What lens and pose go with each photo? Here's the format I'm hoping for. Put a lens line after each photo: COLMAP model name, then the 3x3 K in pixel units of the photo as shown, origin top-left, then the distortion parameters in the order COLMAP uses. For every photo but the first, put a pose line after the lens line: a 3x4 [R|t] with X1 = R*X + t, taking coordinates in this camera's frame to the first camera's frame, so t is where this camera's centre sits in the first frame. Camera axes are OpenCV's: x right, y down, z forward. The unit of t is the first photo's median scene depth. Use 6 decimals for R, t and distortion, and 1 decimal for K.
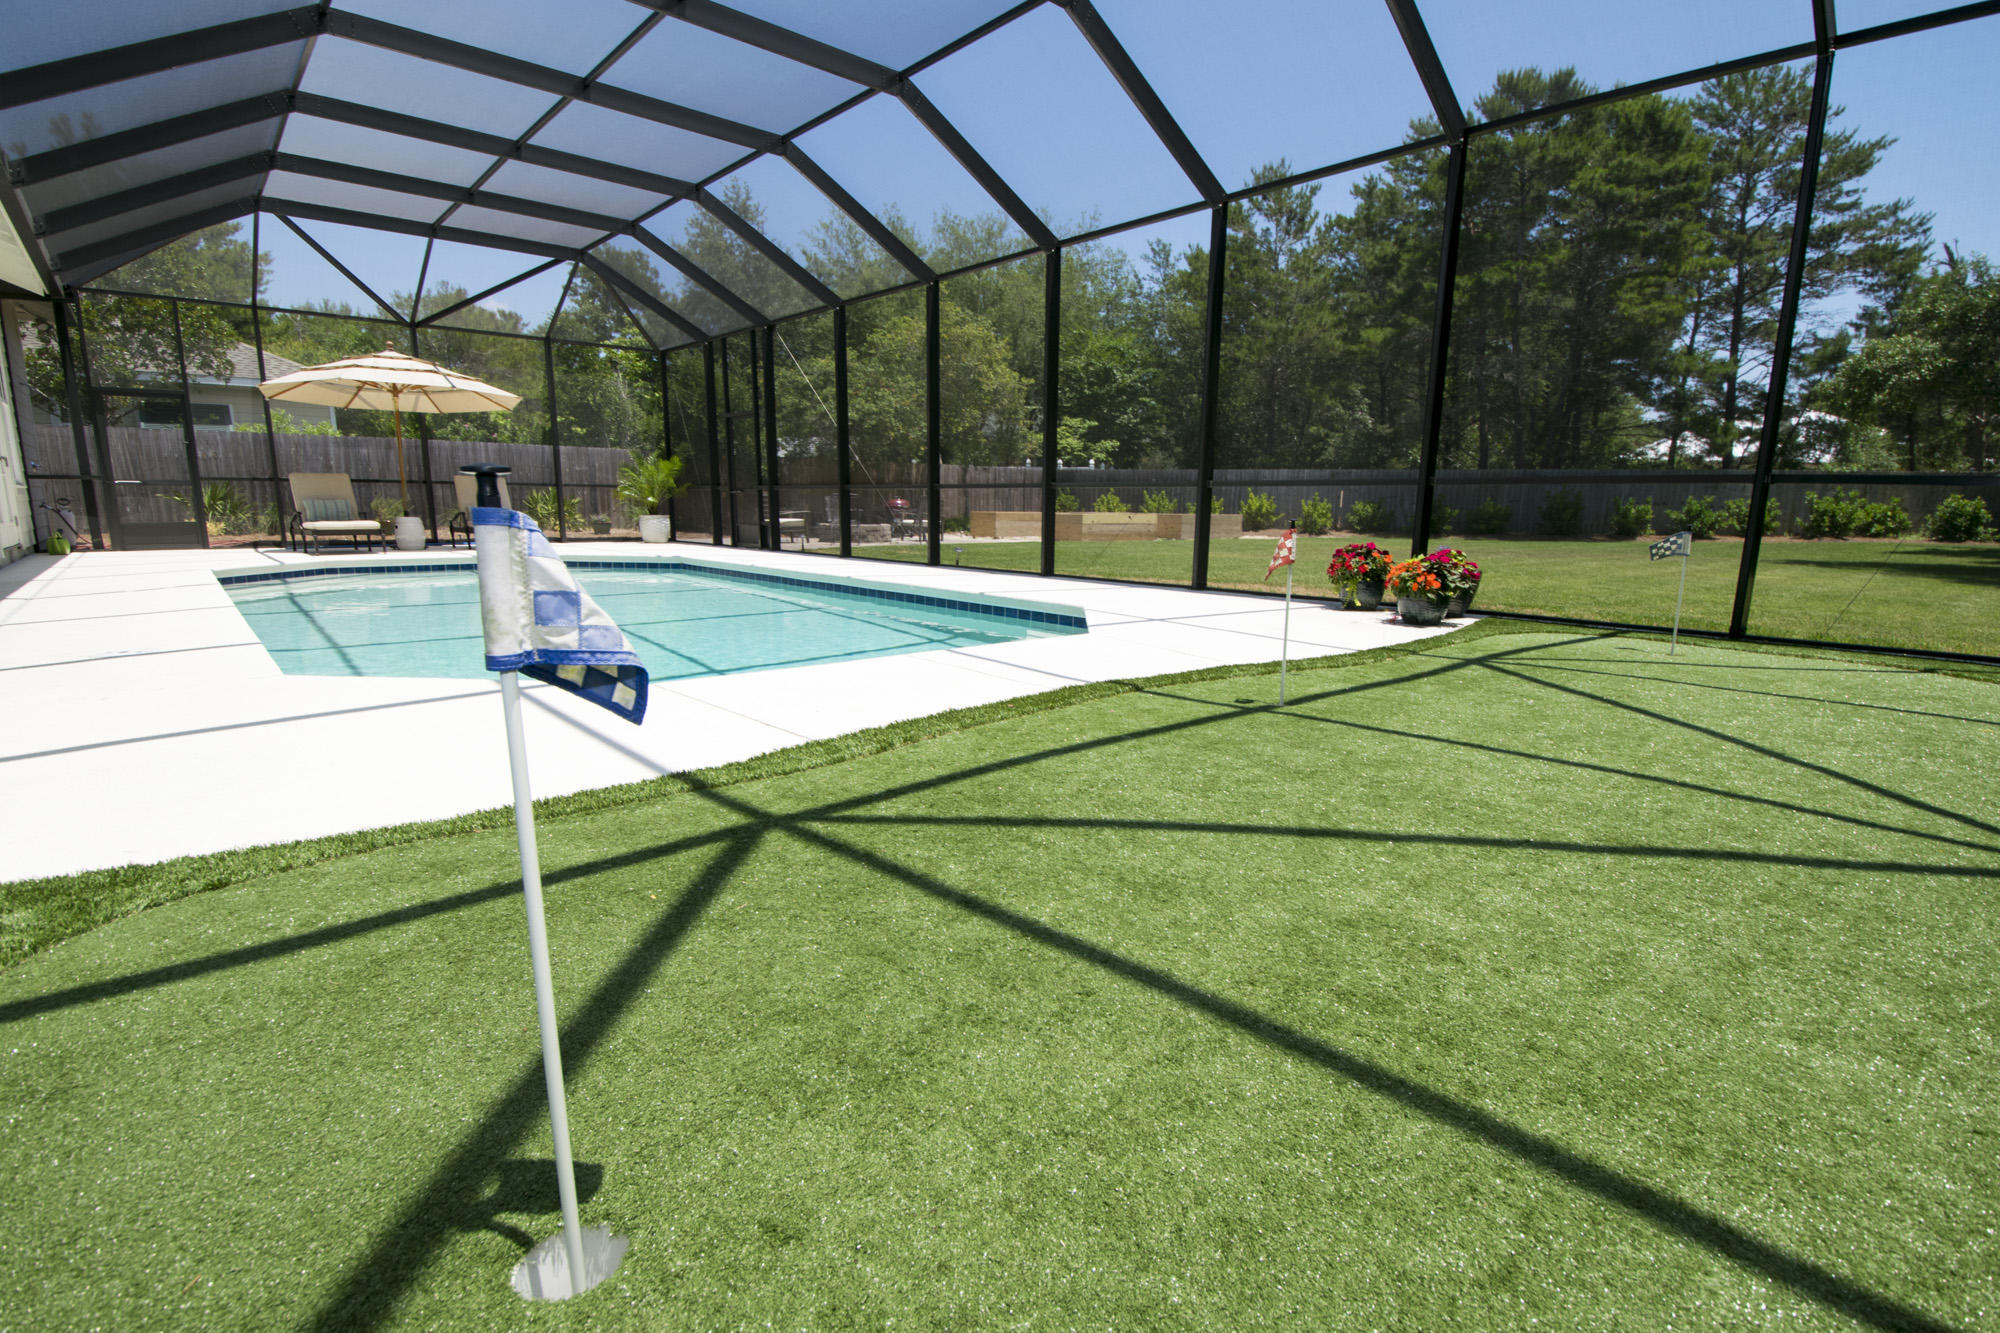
lens RADIAL K [[954.0, 0, 1014.0], [0, 954.0, 693.8], [0, 0, 1]] dist [0.002232, -0.015973]
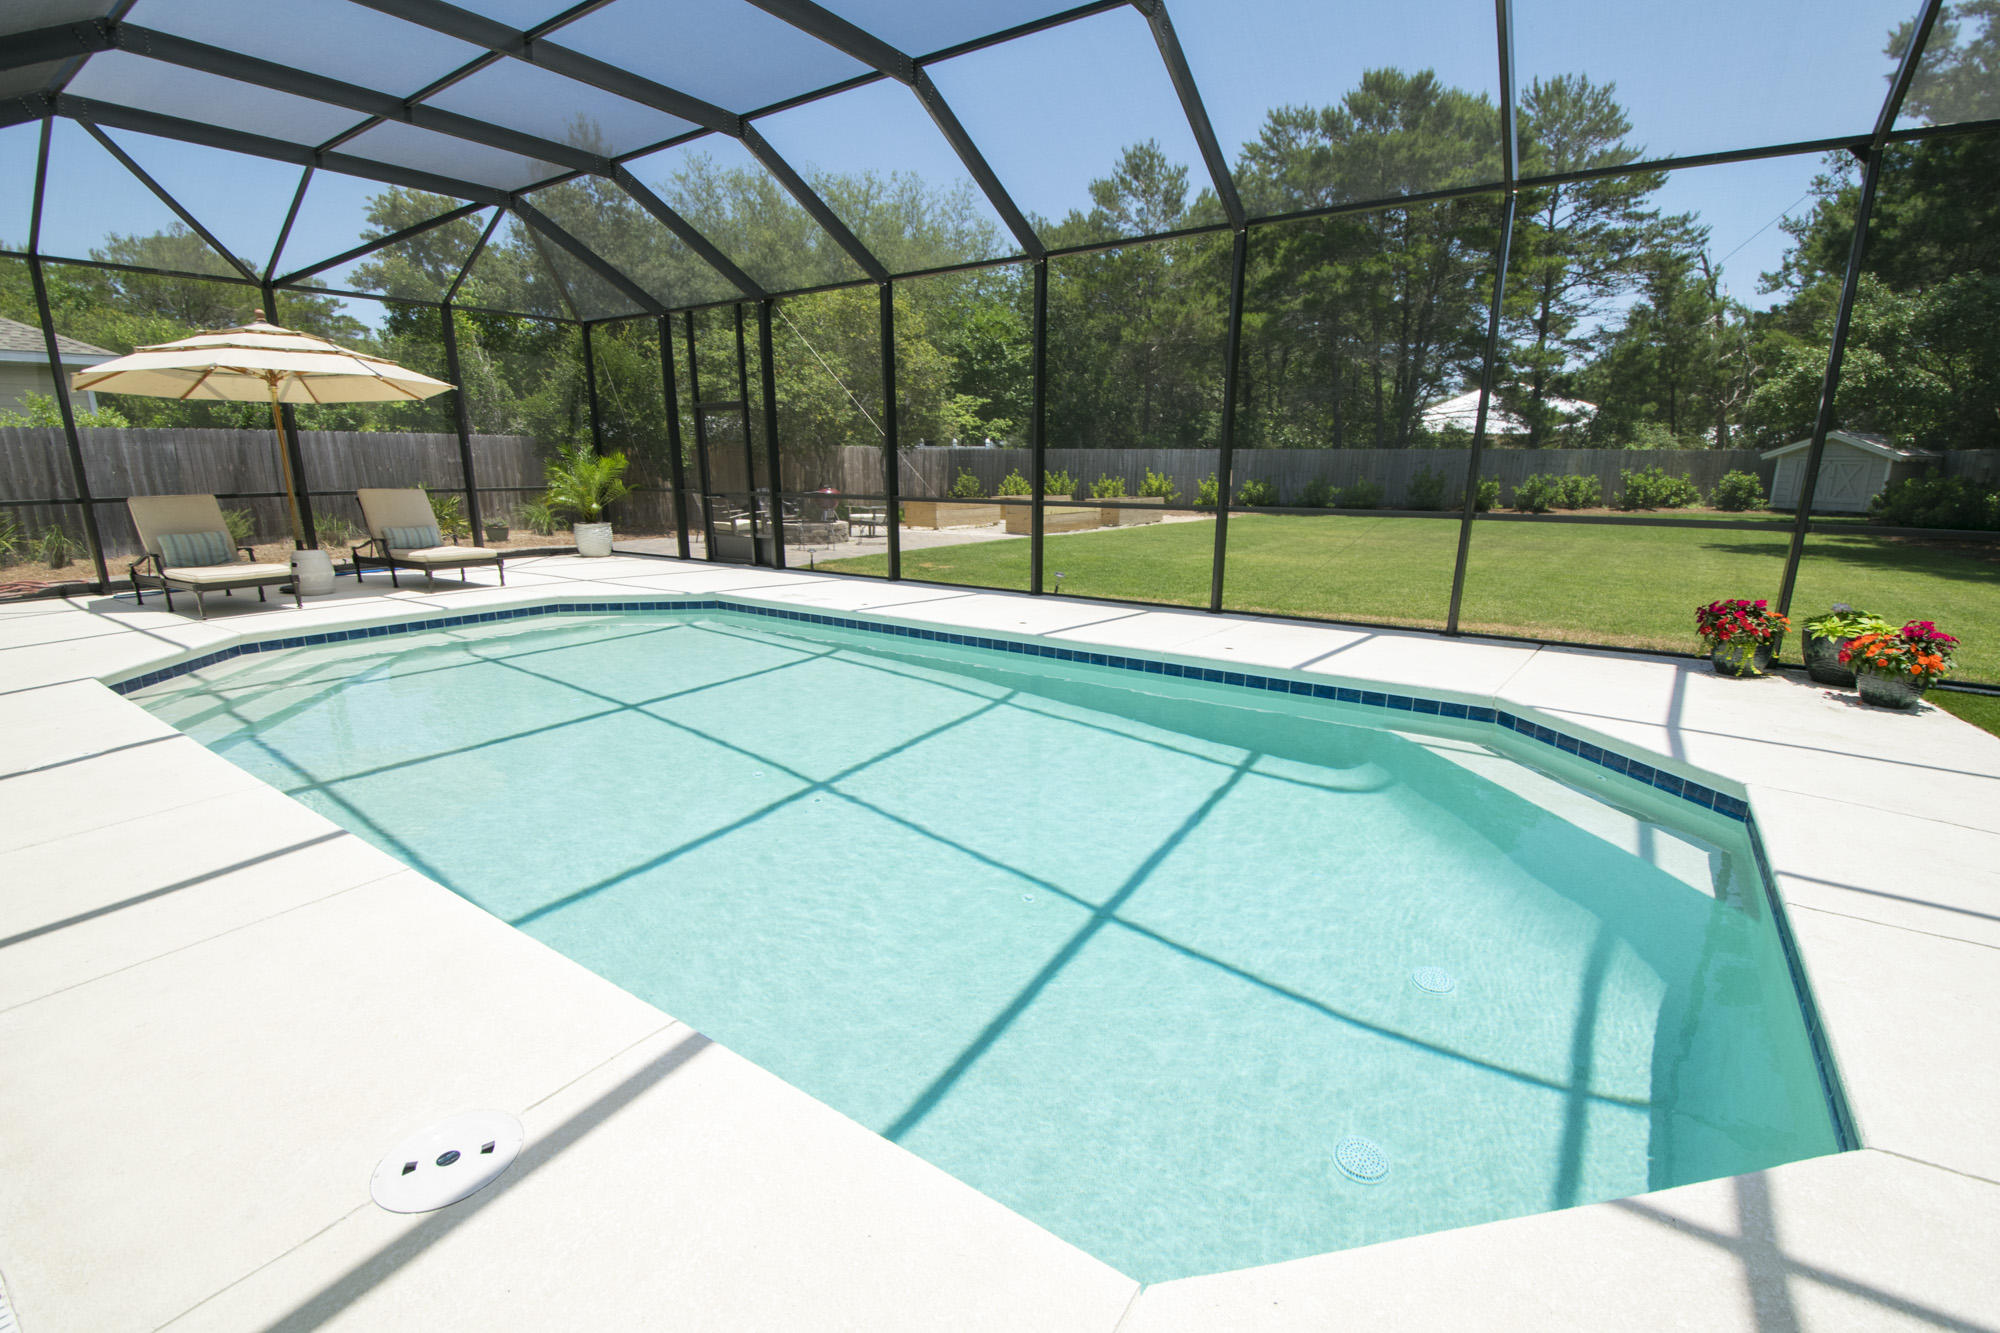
lens RADIAL K [[888.0, 0, 1009.7], [0, 888.0, 688.9], [0, 0, 1]] dist [-0.001978, -0.011161]
pose [[0.970899, -0.066660, 0.230027, -0.161332], [0.054333, 0.996747, 0.059522, -0.053015], [-0.233247, -0.045292, 0.971362, 0.118203]]
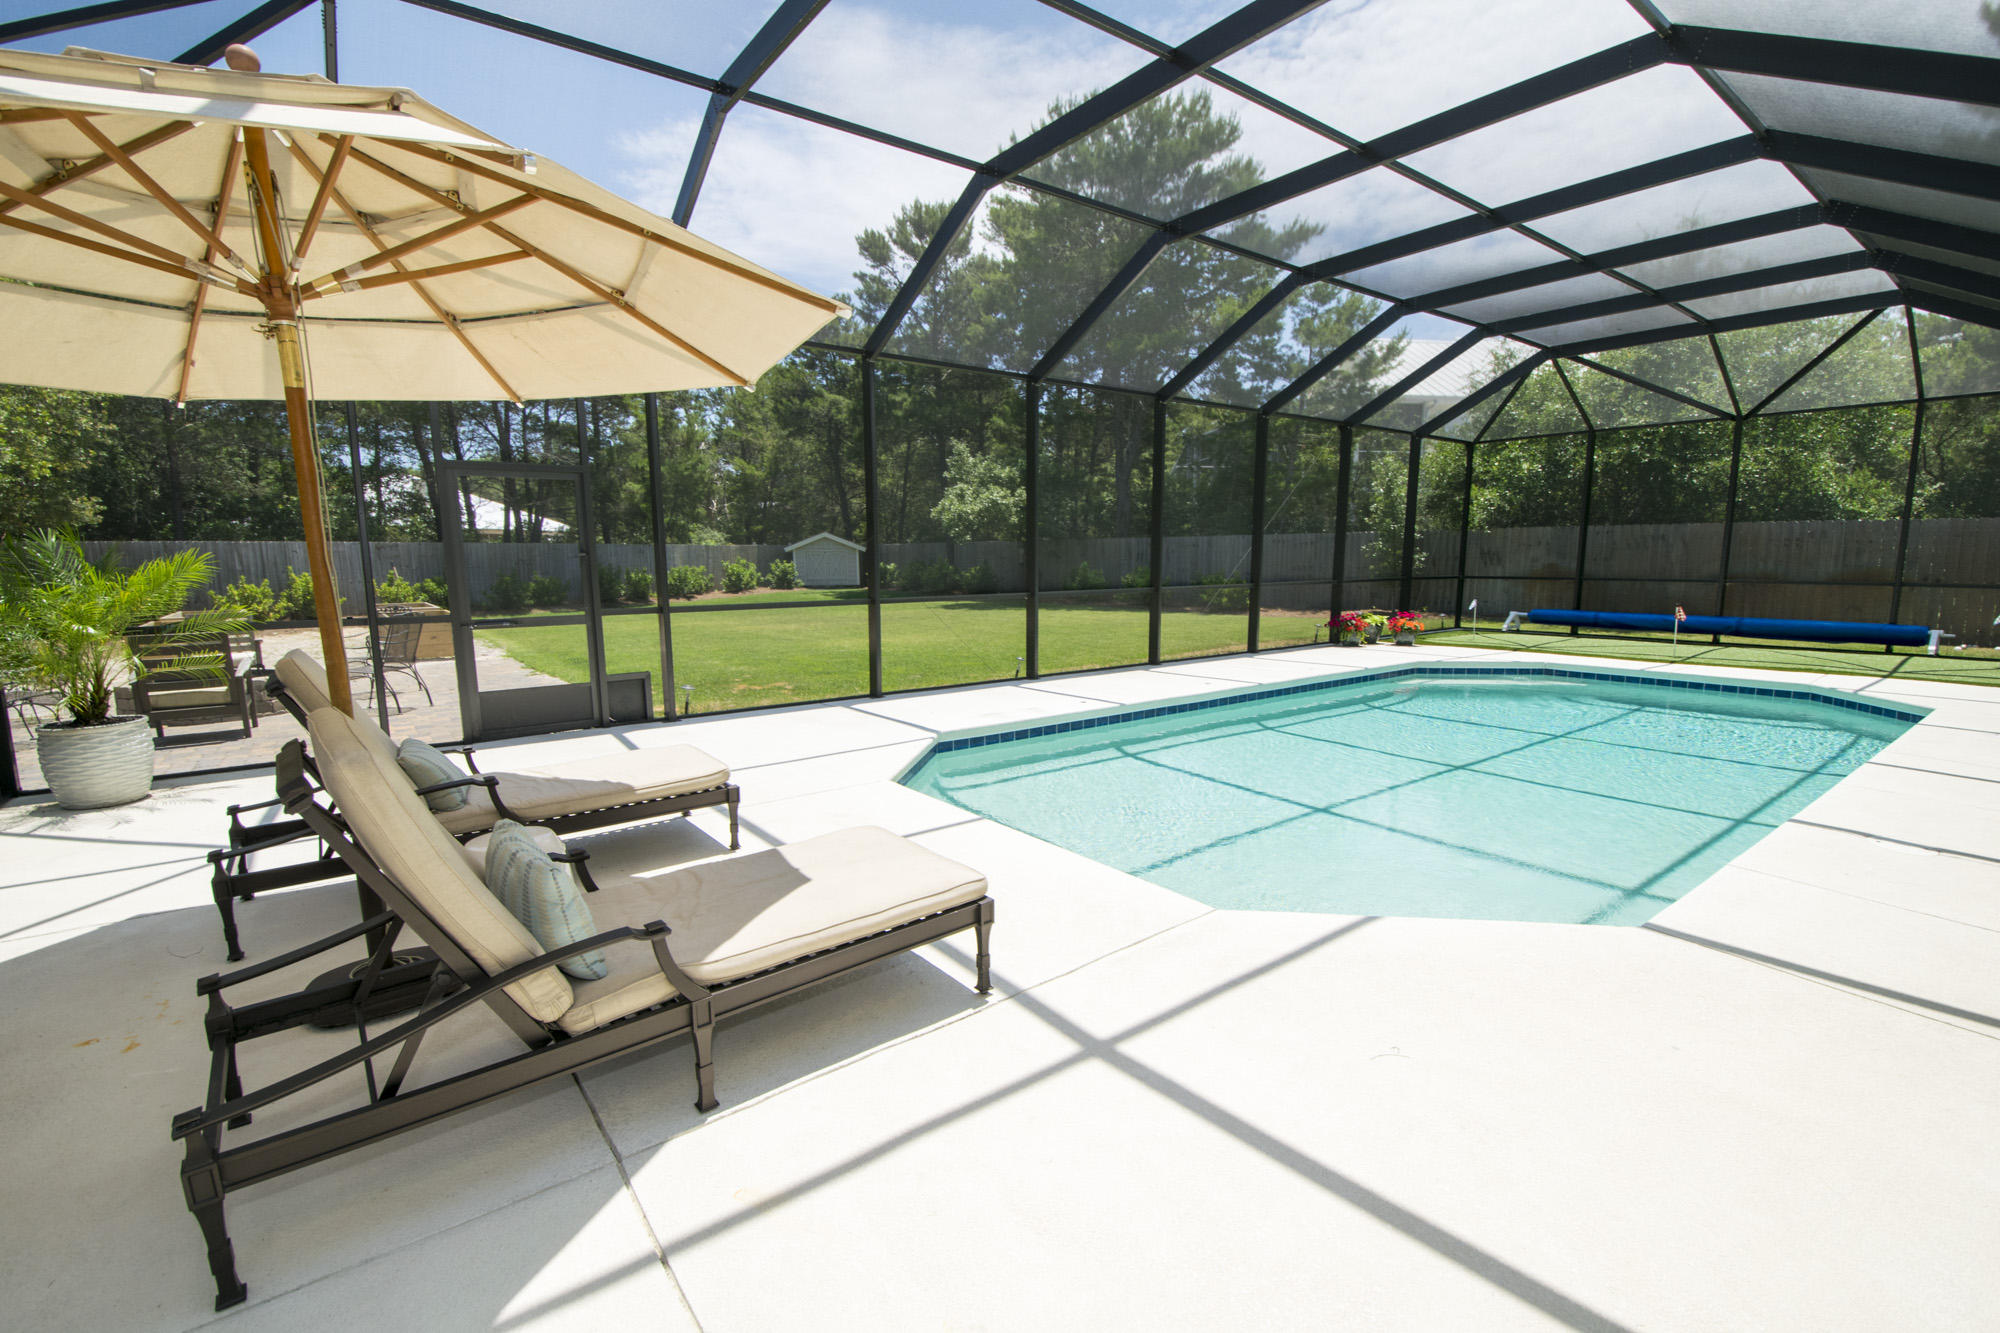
lens RADIAL K [[888.0, 0, 1009.7], [0, 888.0, 688.9], [0, 0, 1]] dist [-0.001978, -0.011161]
pose [[0.069100, -0.161006, 0.984531, -0.509359], [0.204418, 0.968235, 0.143994, -0.137396], [-0.976442, 0.191306, 0.099817, 0.507503]]
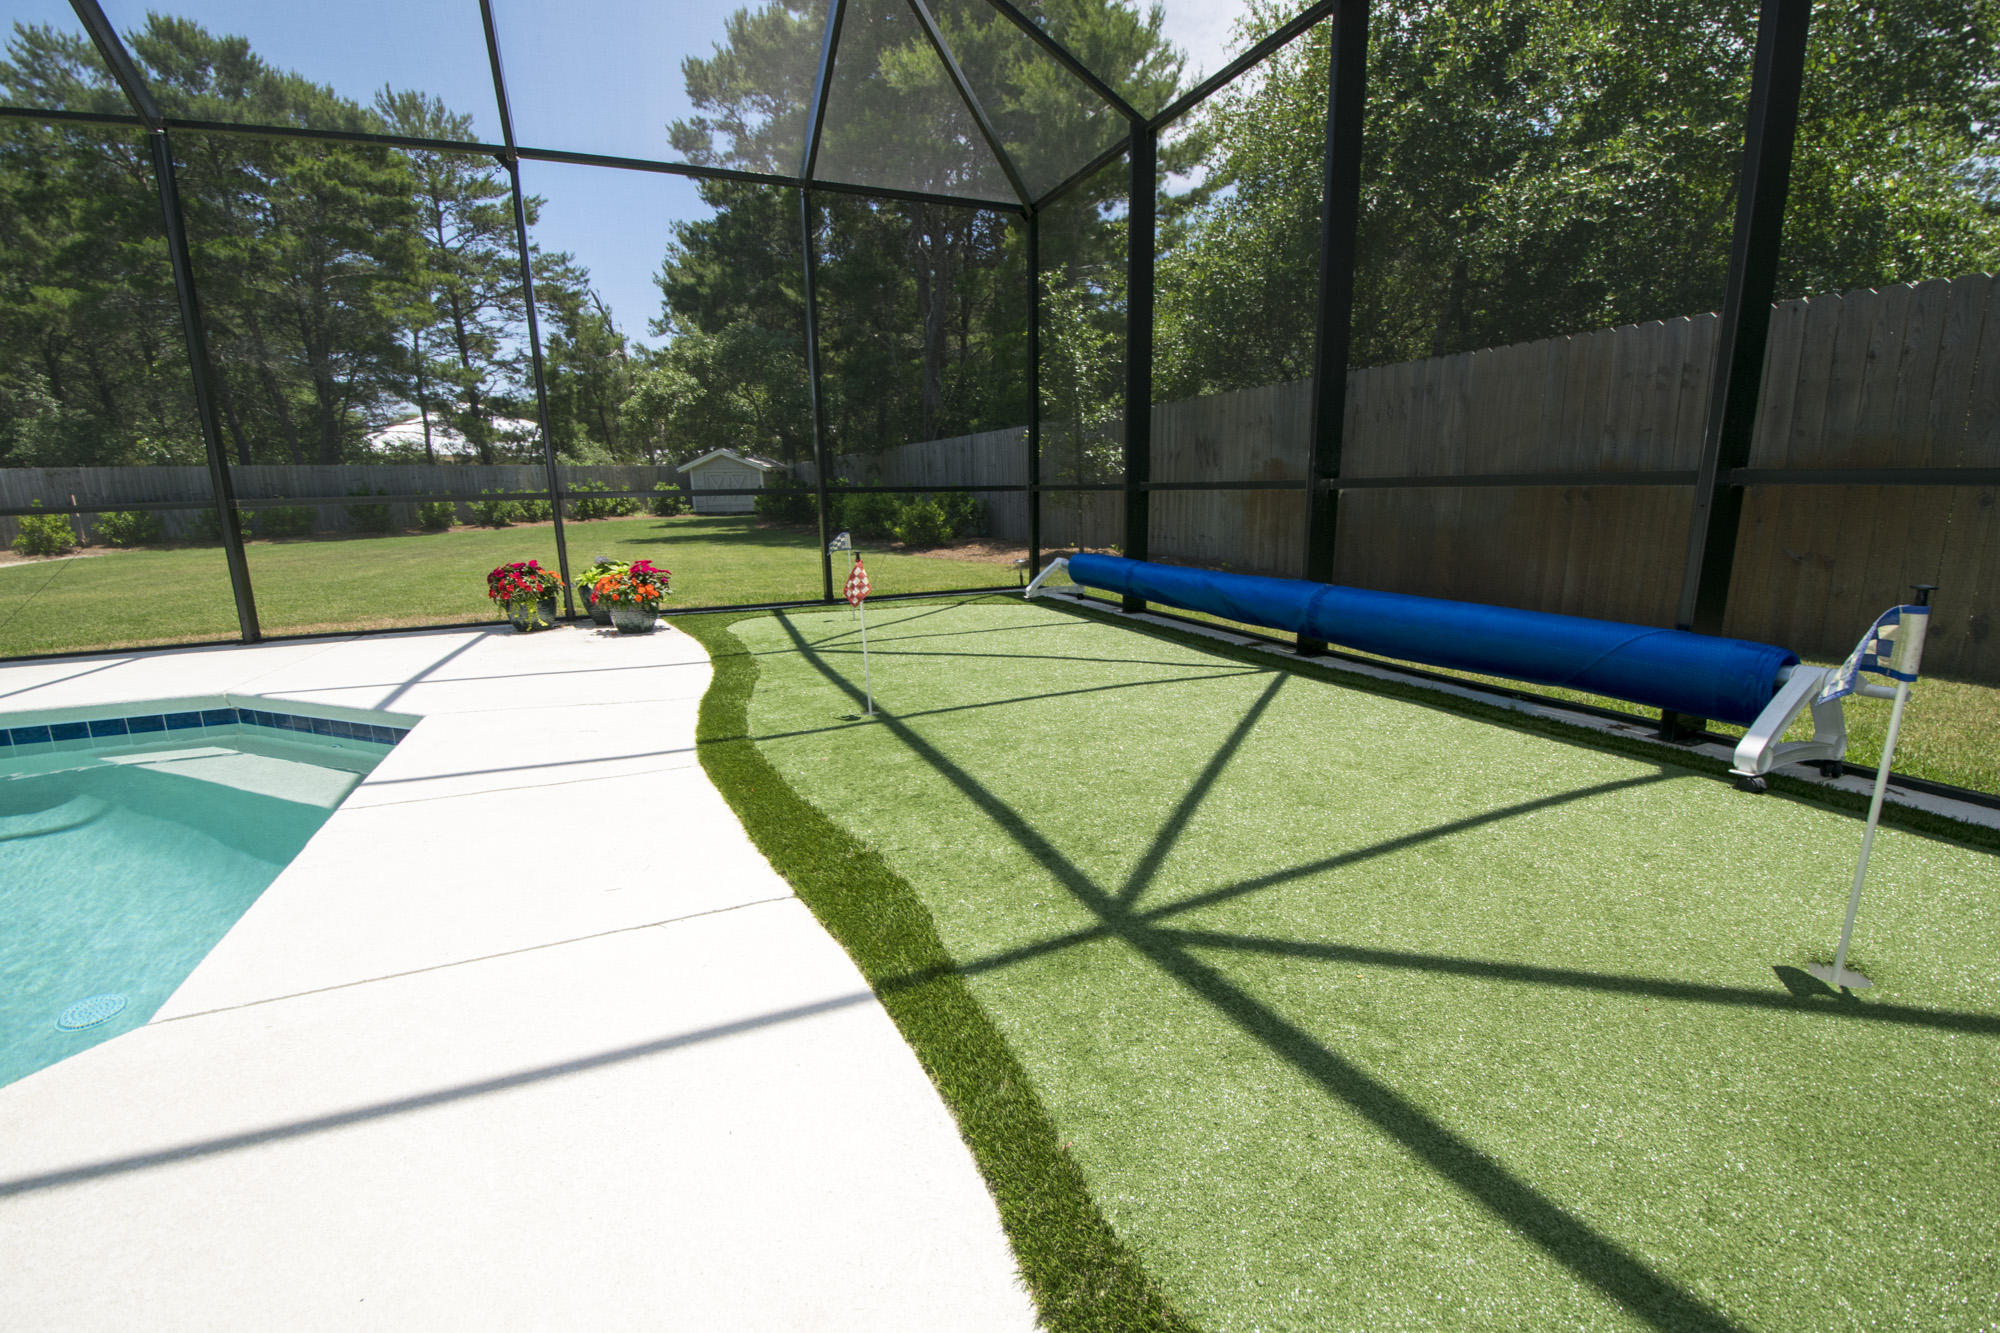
lens RADIAL K [[888.0, 0, 1009.7], [0, 888.0, 688.9], [0, 0, 1]] dist [-0.001978, -0.011161]
pose [[0.330051, -0.228867, 0.915798, -0.104904], [0.207148, 0.964076, 0.166276, -0.026184], [-0.920954, 0.134826, 0.365604, 0.076511]]
